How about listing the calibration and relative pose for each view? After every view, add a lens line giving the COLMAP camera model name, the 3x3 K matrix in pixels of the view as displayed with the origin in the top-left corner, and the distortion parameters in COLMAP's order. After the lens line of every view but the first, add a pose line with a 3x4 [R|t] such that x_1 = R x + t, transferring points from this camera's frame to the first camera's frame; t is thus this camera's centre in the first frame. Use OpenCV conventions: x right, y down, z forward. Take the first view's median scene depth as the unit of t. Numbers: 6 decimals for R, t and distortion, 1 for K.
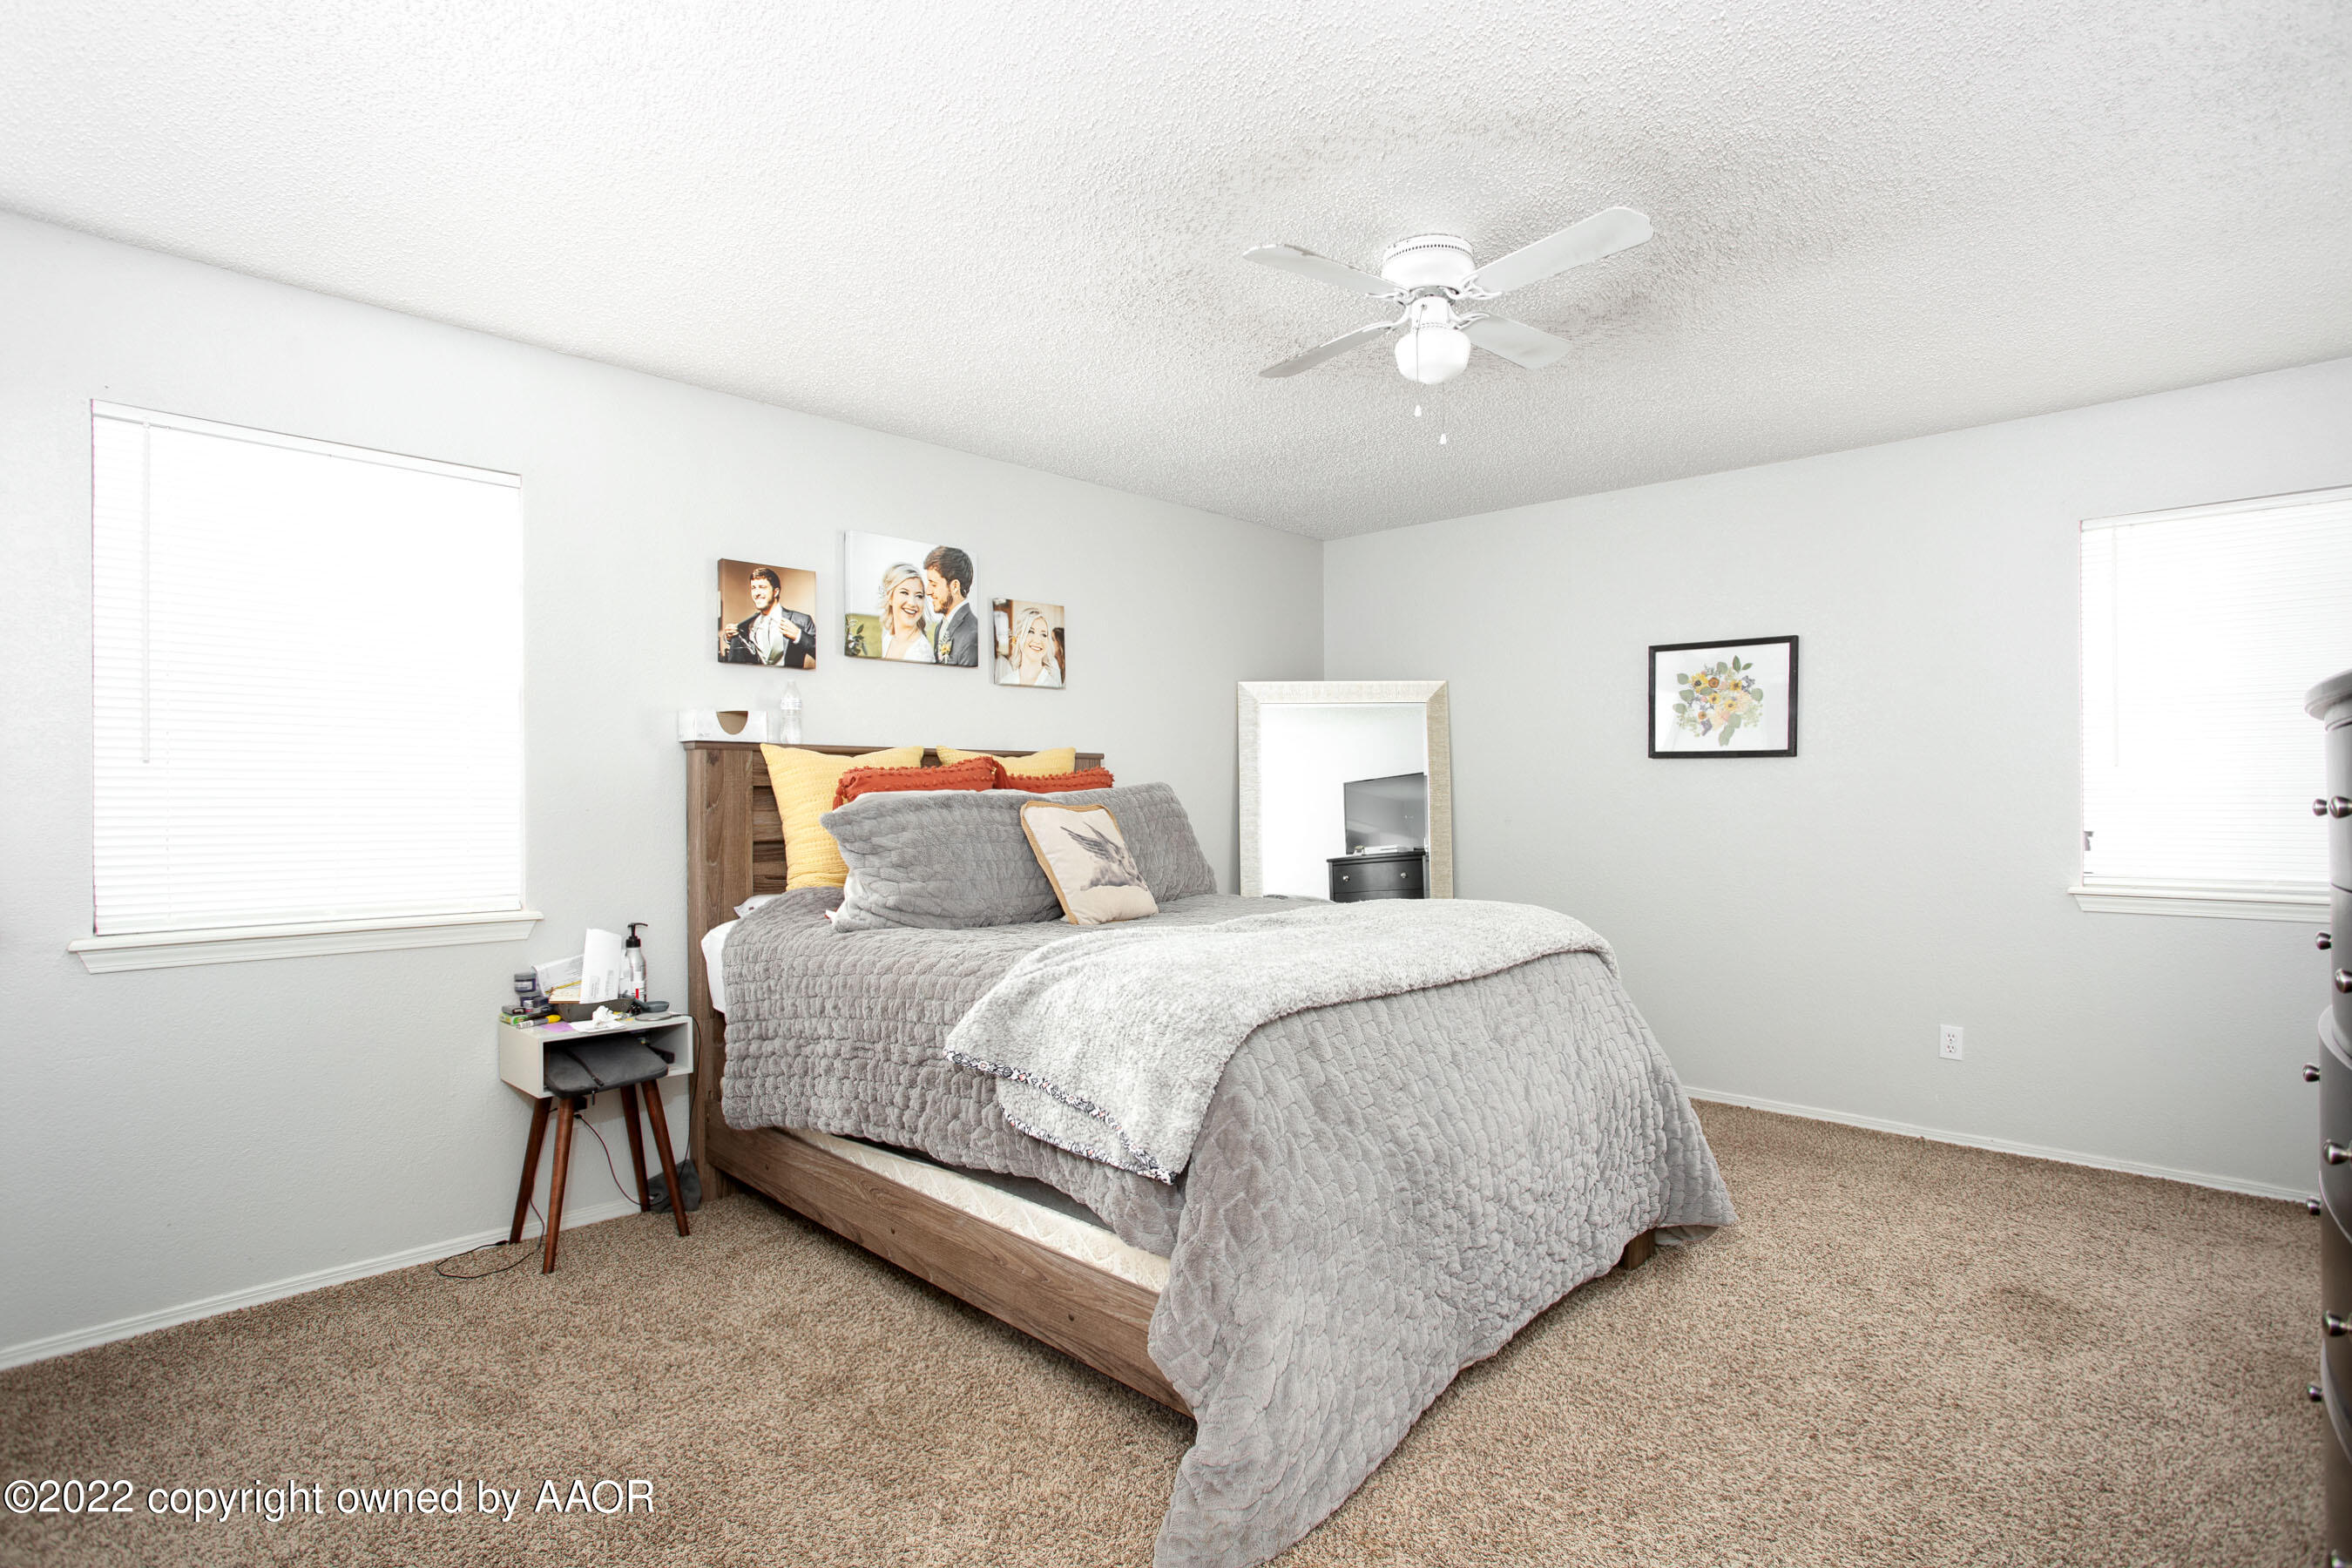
lens RADIAL K [[1170.9, 0, 1174.1], [0, 1170.9, 791.4], [0, 0, 1]] dist [-0.000805, 0.000468]
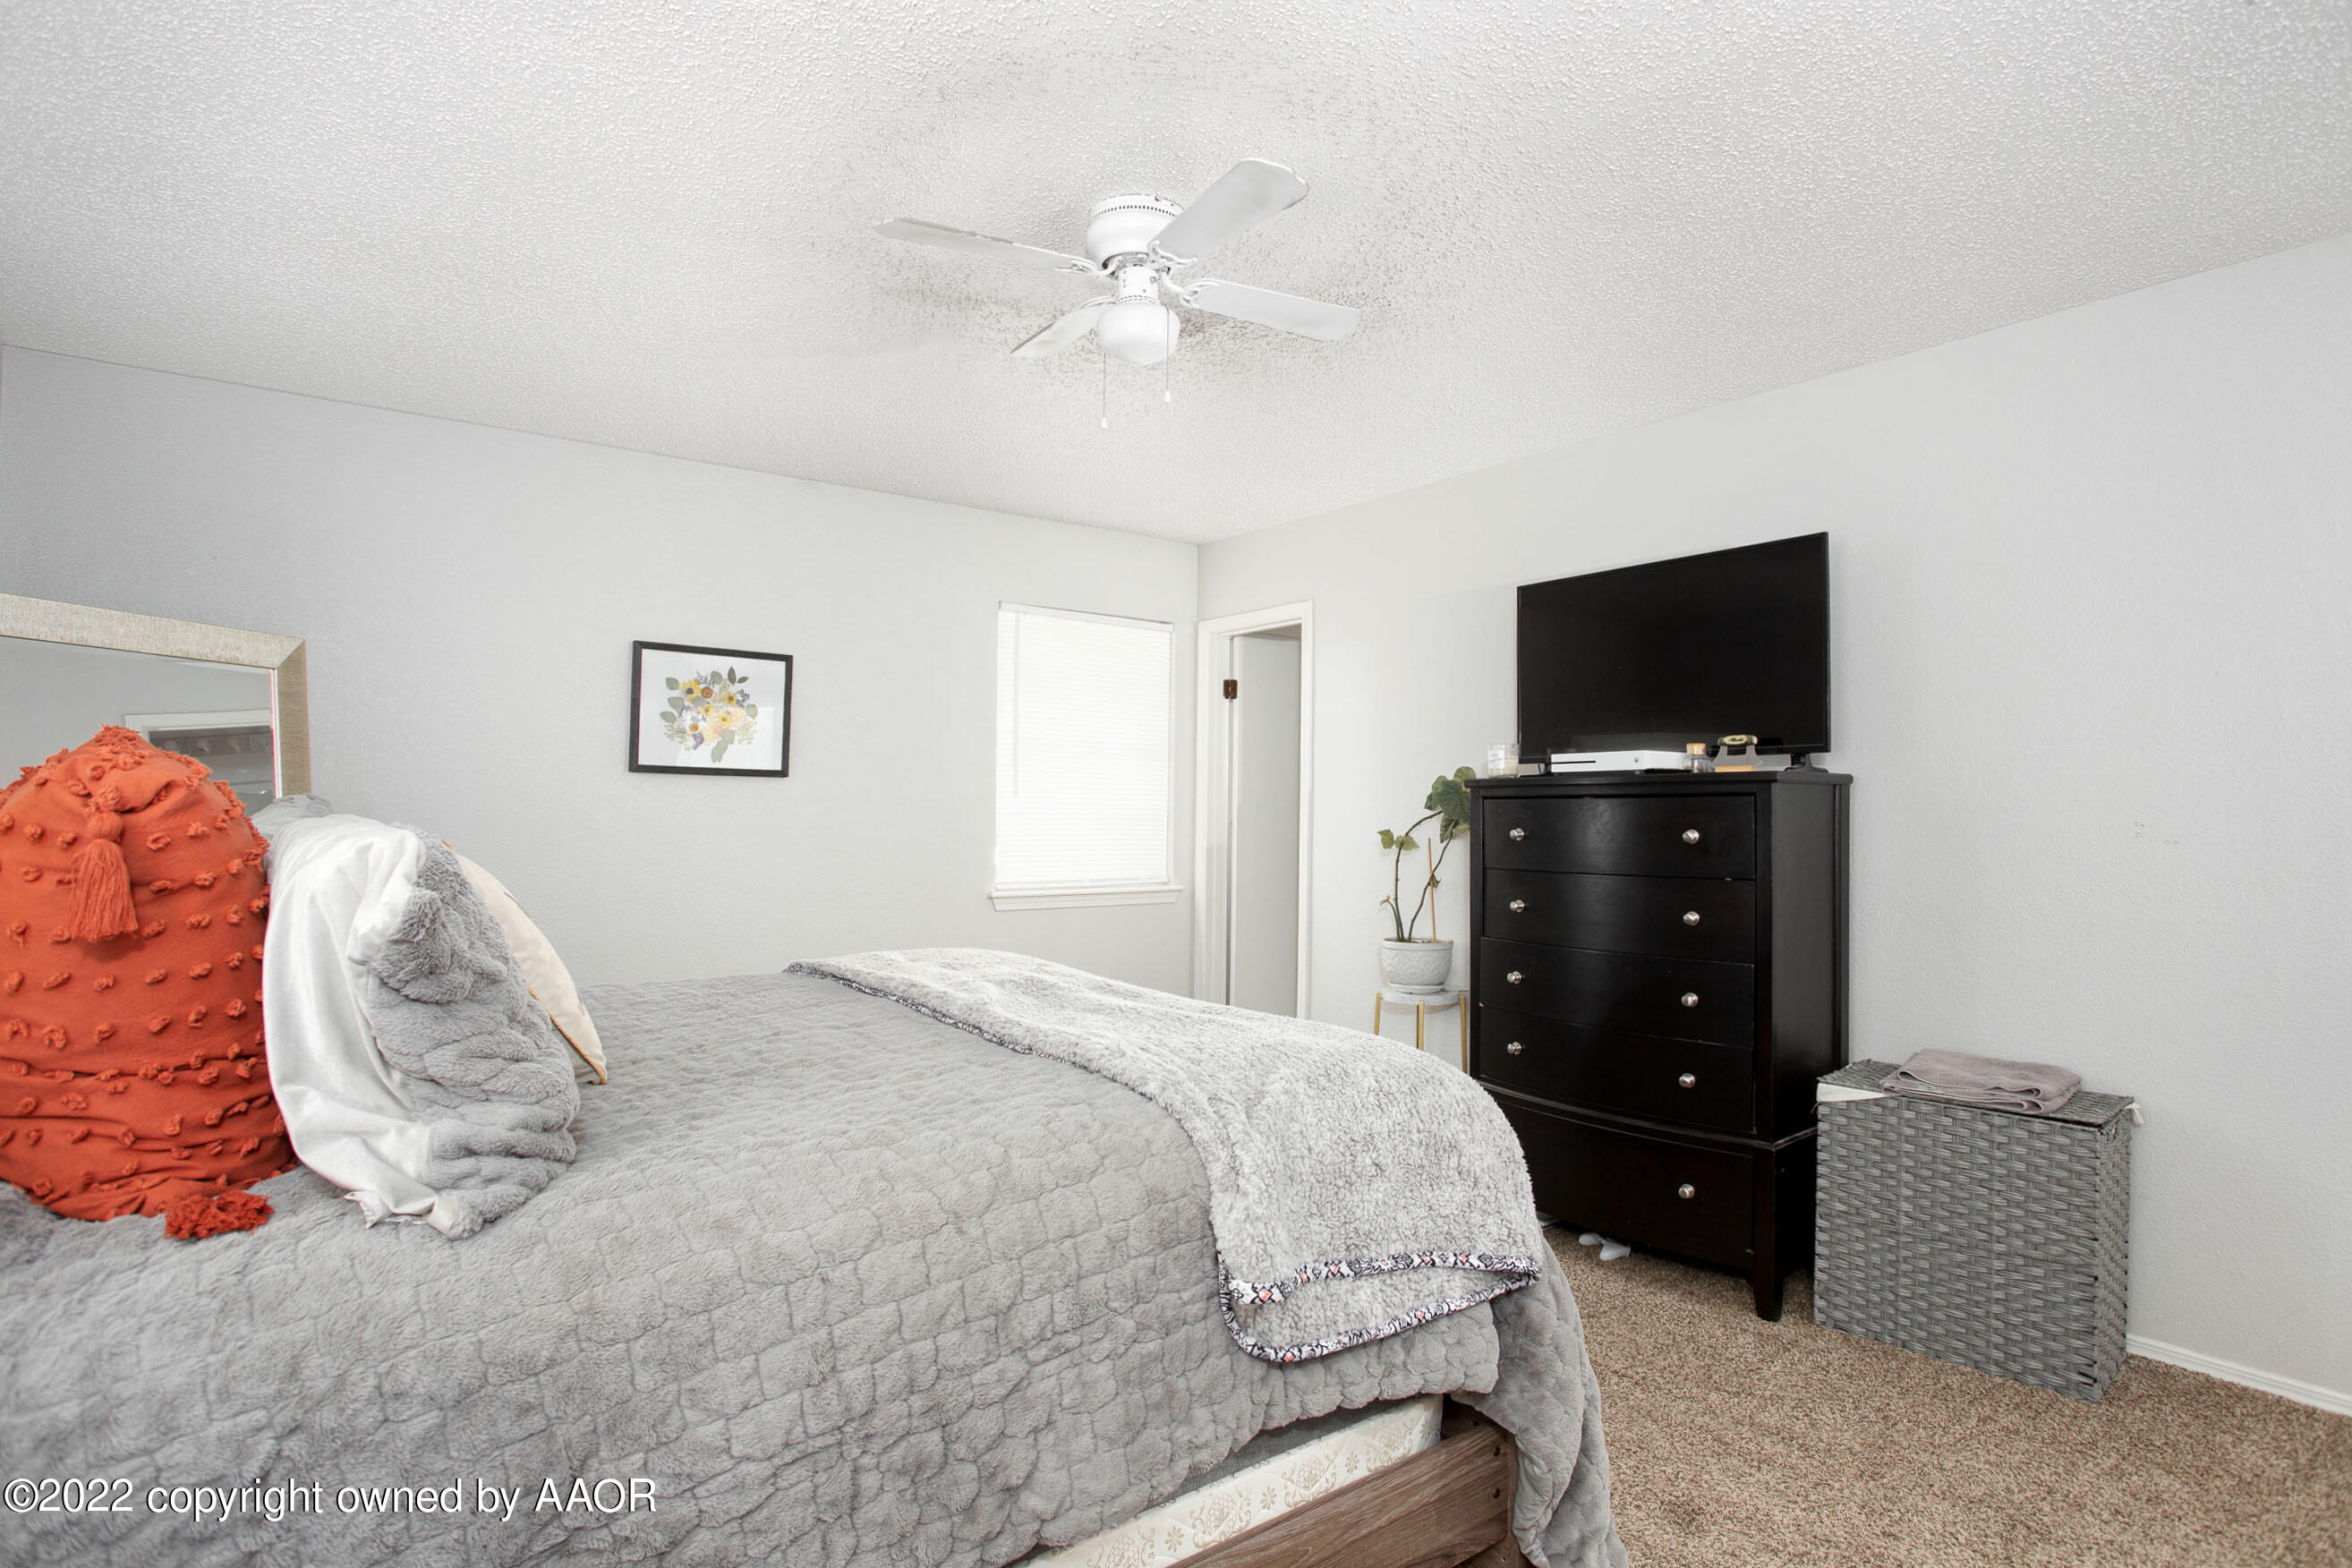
lens RADIAL K [[1235.2, 0, 1172.7], [0, 1235.2, 785.6], [0, 0, 1]] dist [0.001045, 0.000141]
pose [[0.181269, 0.016799, 0.983290, -0.570822], [-0.015302, 0.999781, -0.014260, -0.016775], [-0.983315, -0.012462, 0.181486, 0.640261]]
